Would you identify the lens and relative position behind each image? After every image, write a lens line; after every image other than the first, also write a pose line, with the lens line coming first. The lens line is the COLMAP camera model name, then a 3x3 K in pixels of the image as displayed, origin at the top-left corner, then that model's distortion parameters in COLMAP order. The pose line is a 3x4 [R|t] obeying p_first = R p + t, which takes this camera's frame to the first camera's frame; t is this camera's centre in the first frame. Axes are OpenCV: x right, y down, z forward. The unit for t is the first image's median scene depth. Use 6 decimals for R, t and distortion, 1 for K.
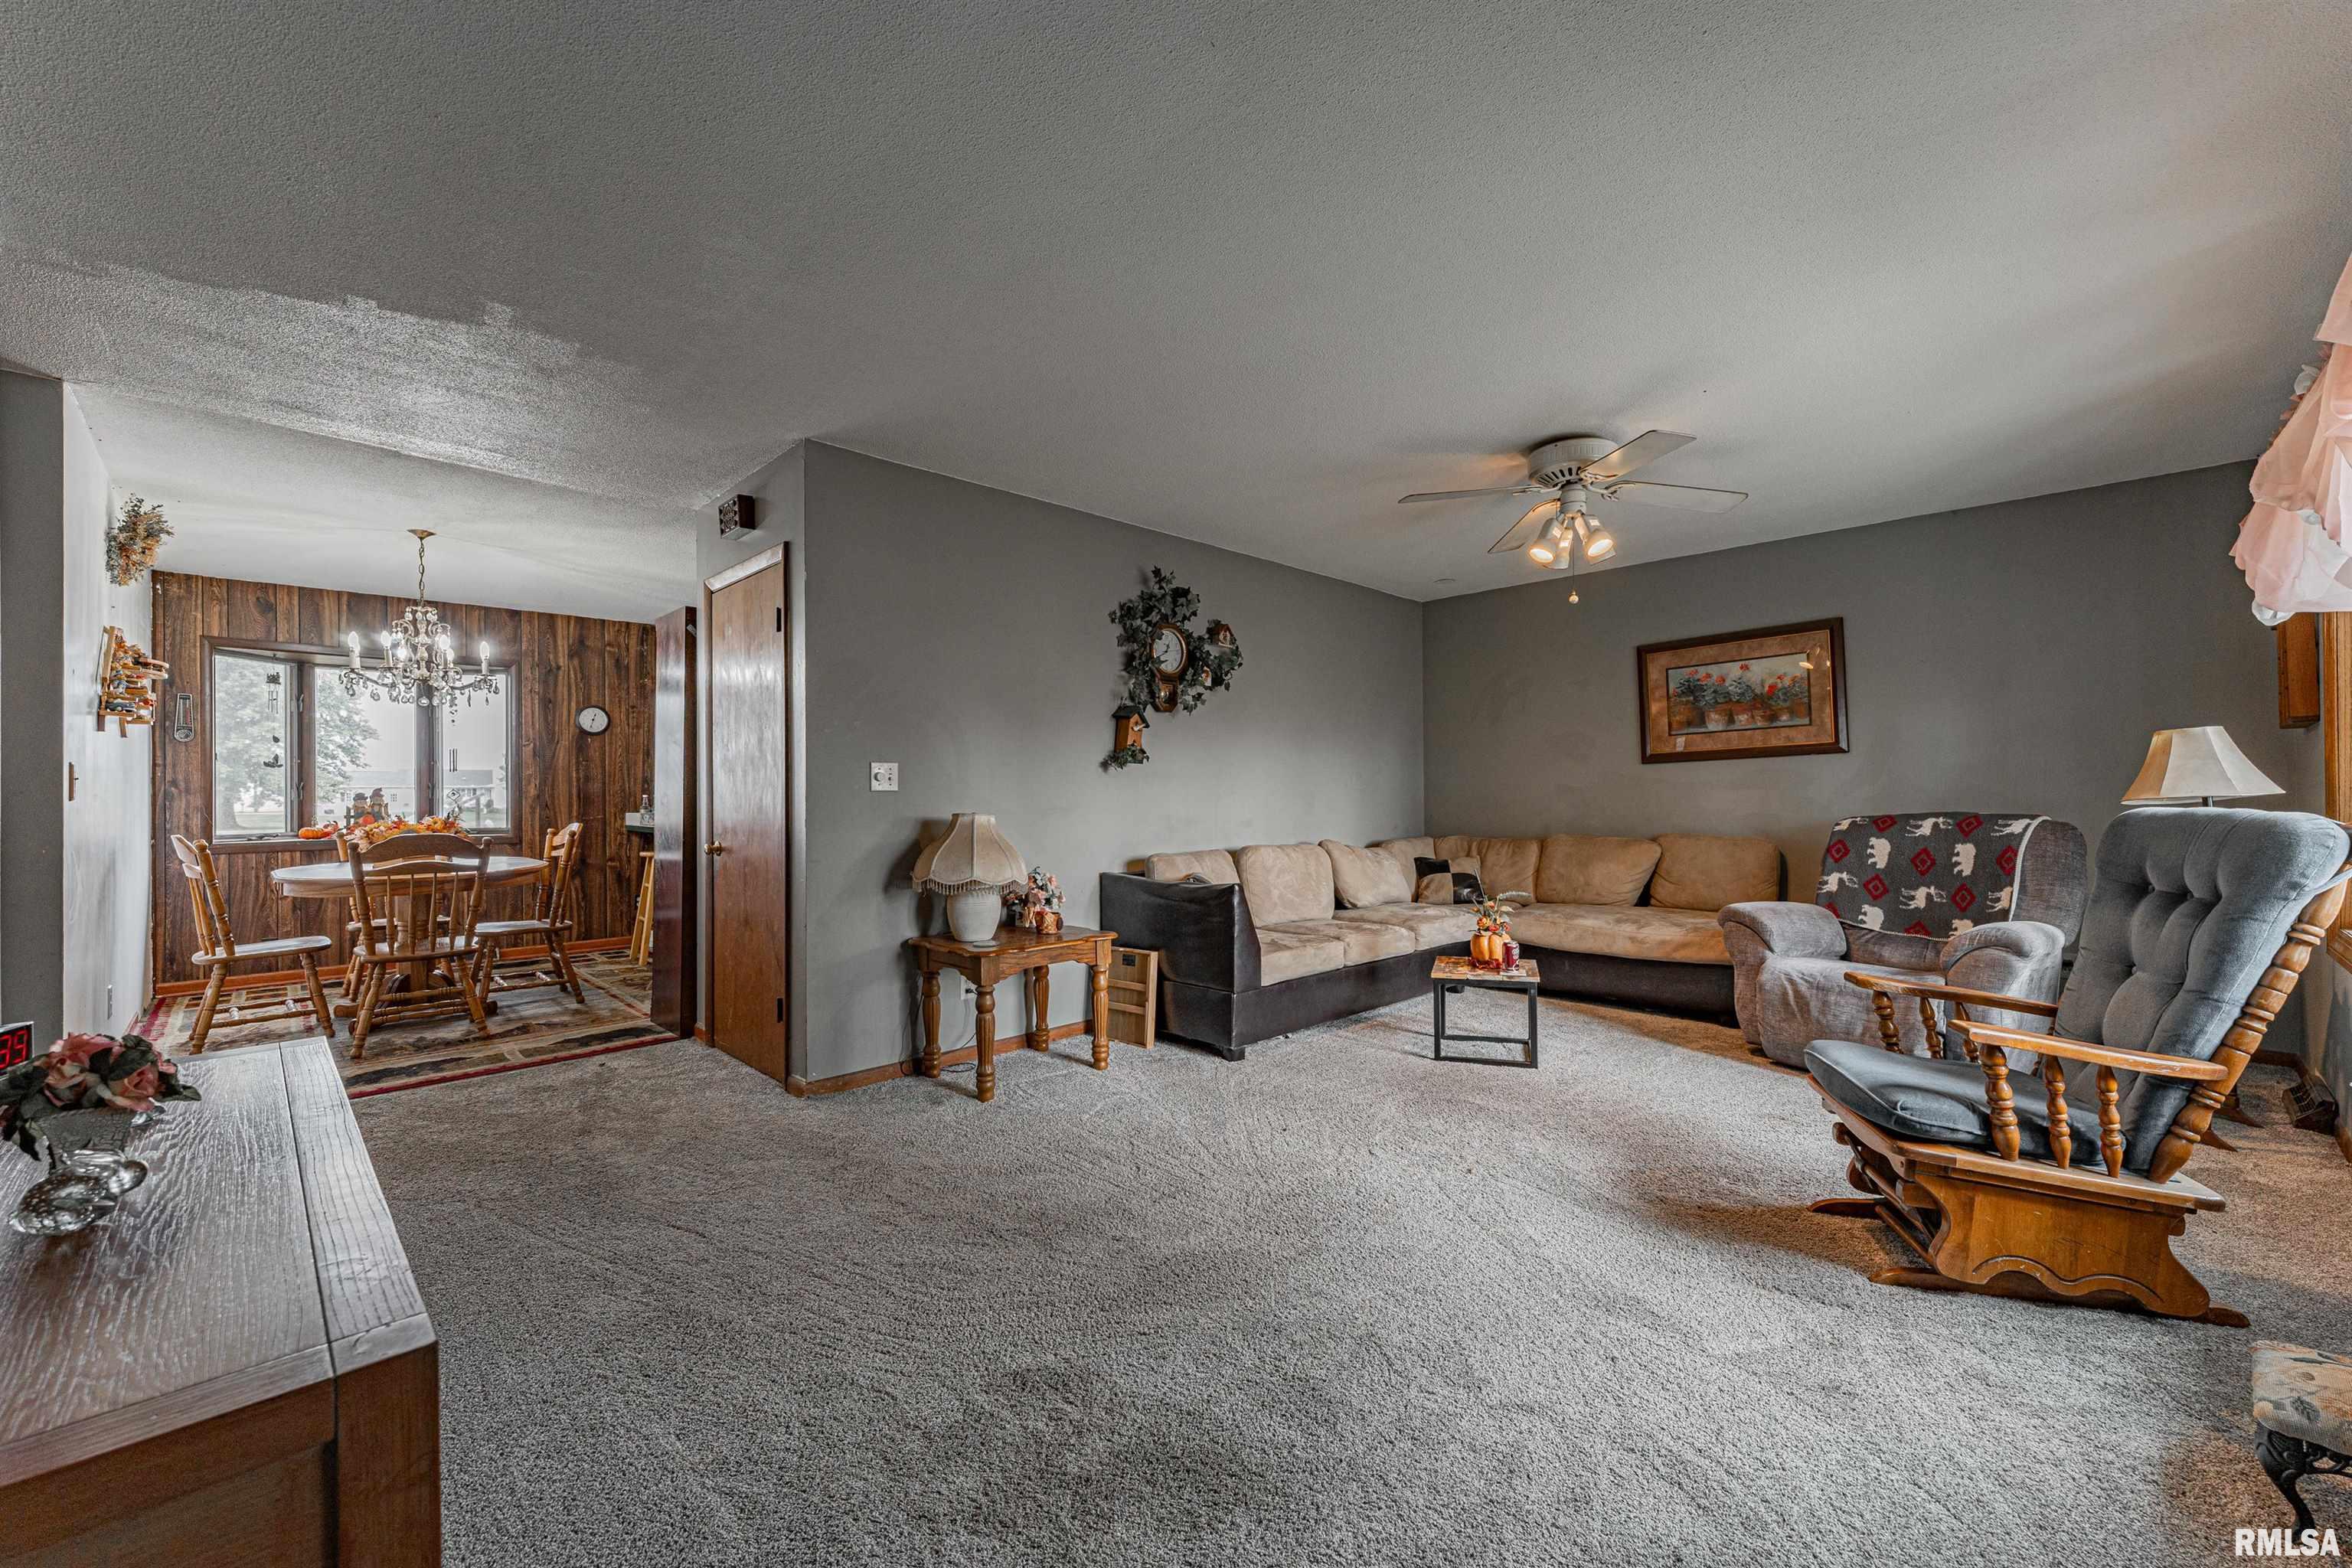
lens RADIAL K [[929.4, 0, 1176.0], [0, 929.4, 784.0], [0, 0, 1]] dist [-0.000440, -0.000052]
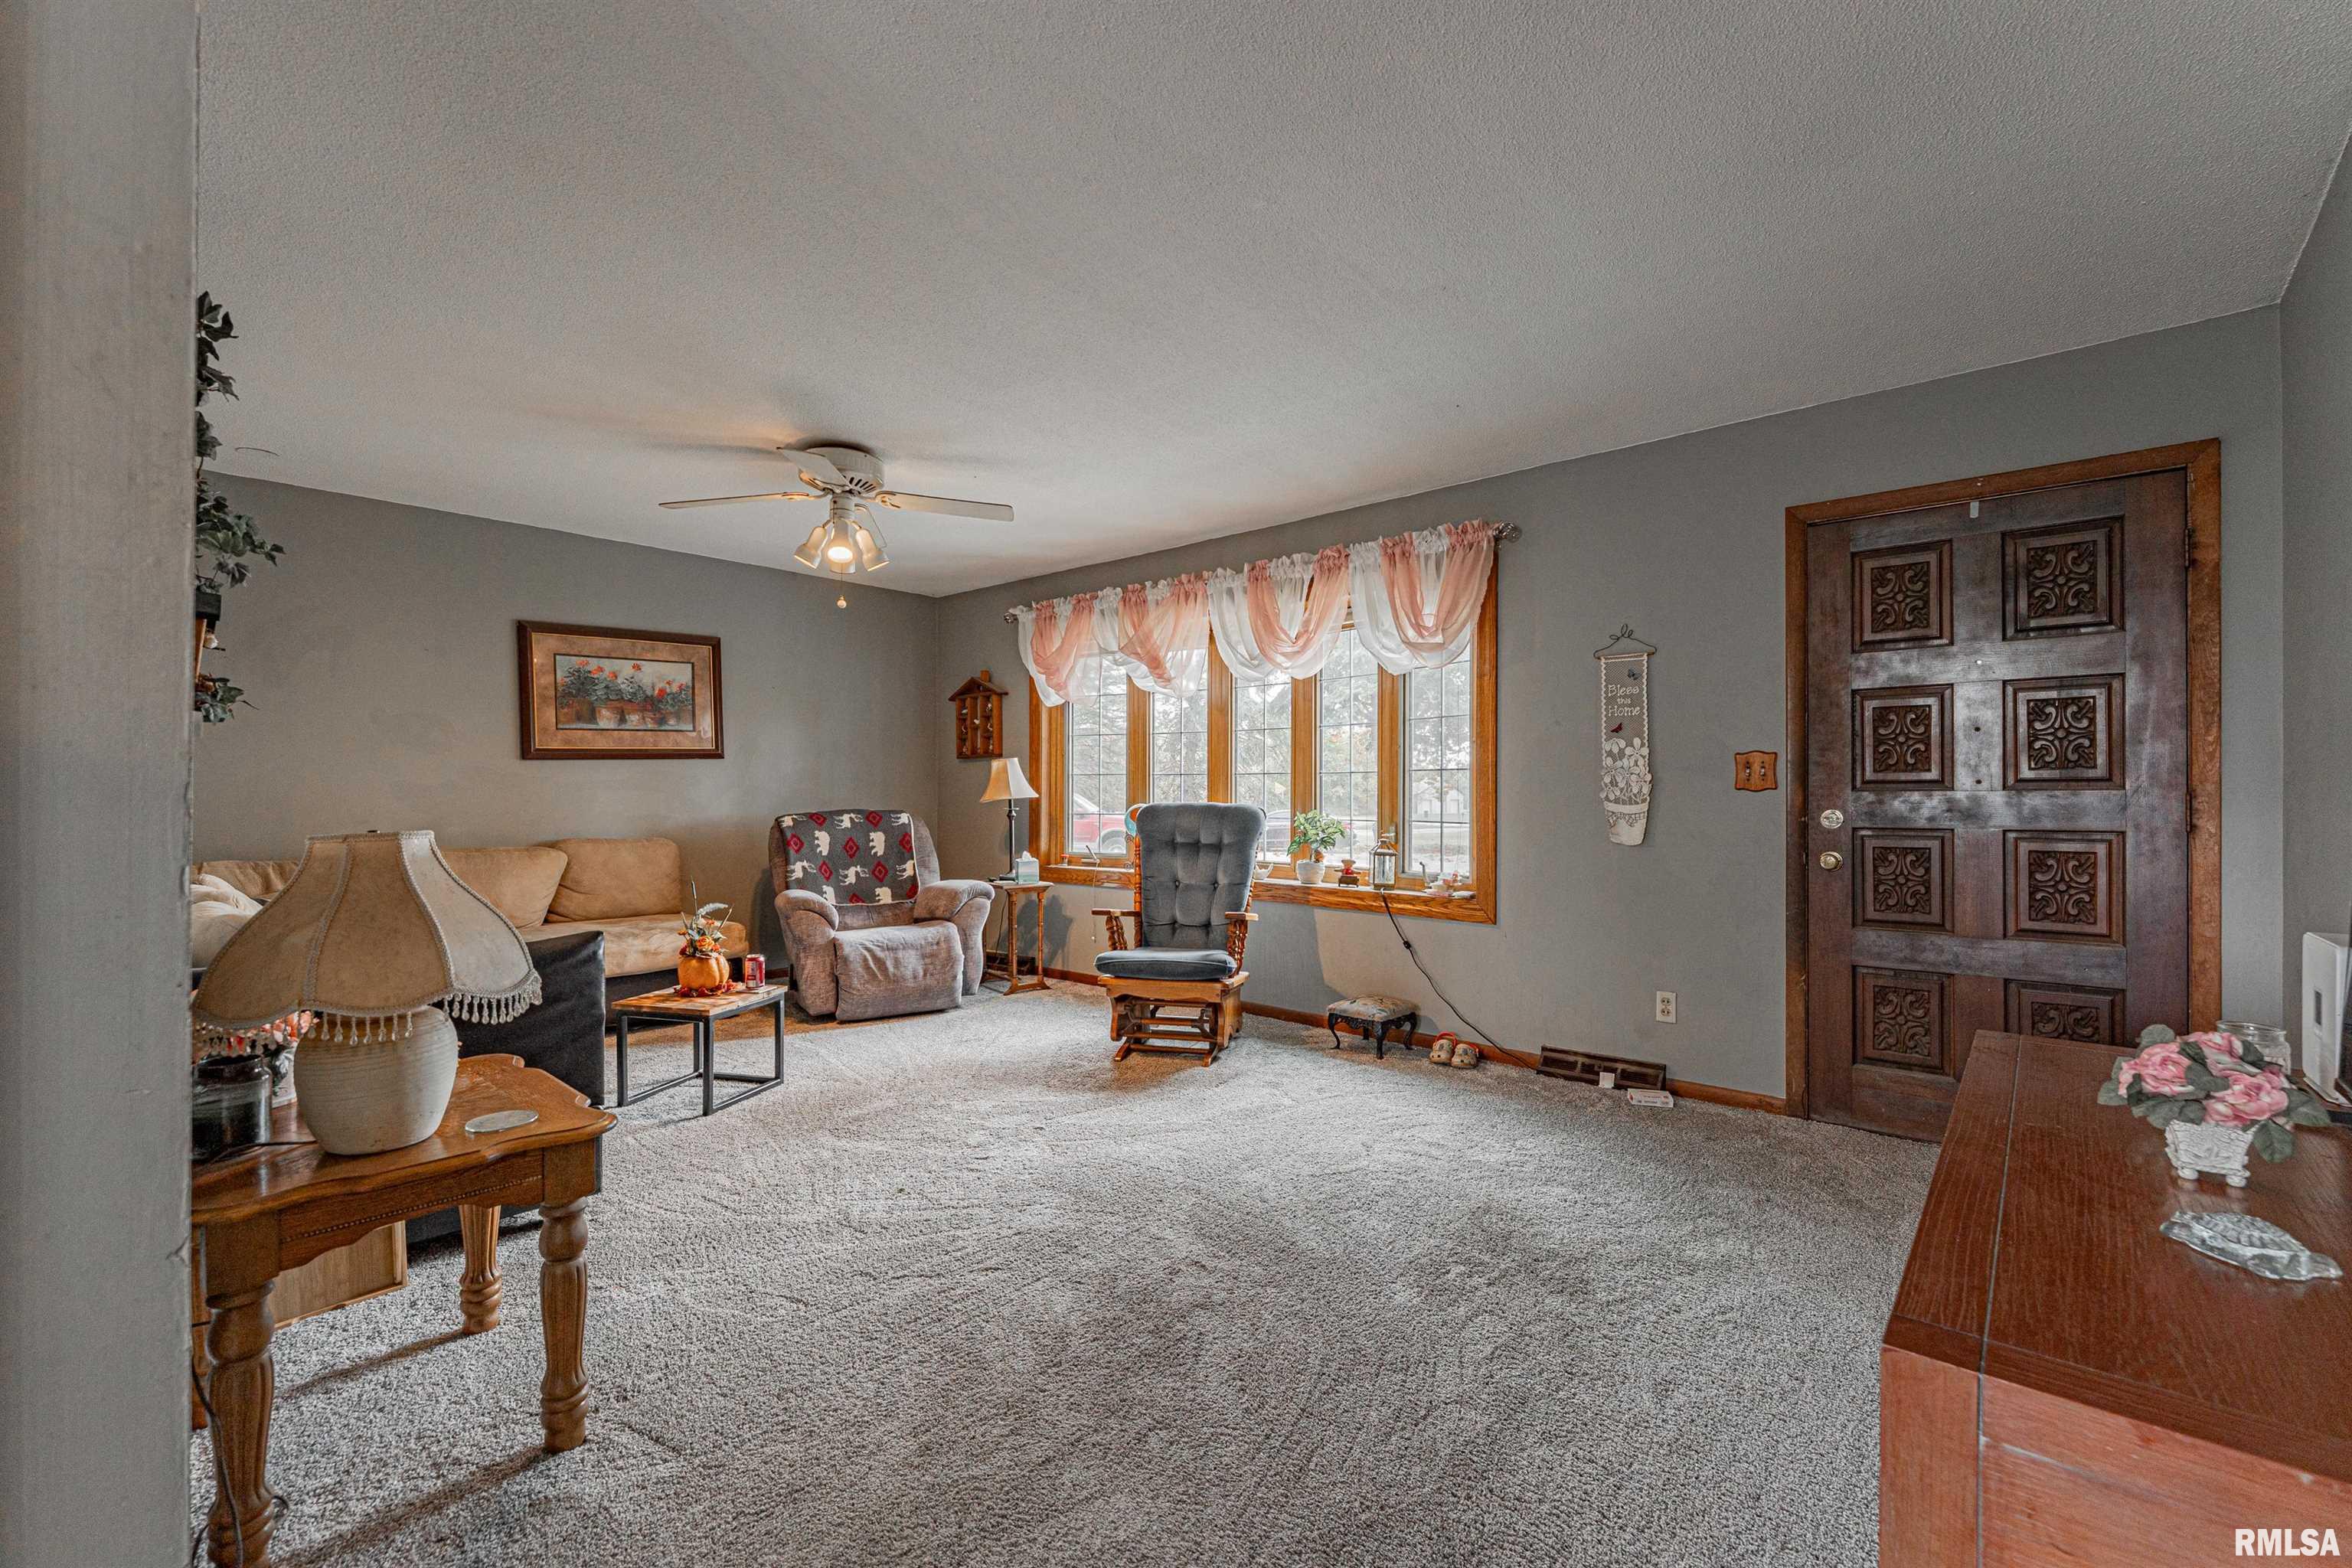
lens RADIAL K [[1017.1, 0, 1176.0], [0, 1017.1, 784.0], [0, 0, 1]] dist [0.000093, 0.000019]
pose [[-0.069942, 0.015711, 0.997427, -0.644173], [-0.011733, 0.999794, -0.016571, 0.012657], [-0.997482, -0.012861, -0.069743, 0.640750]]
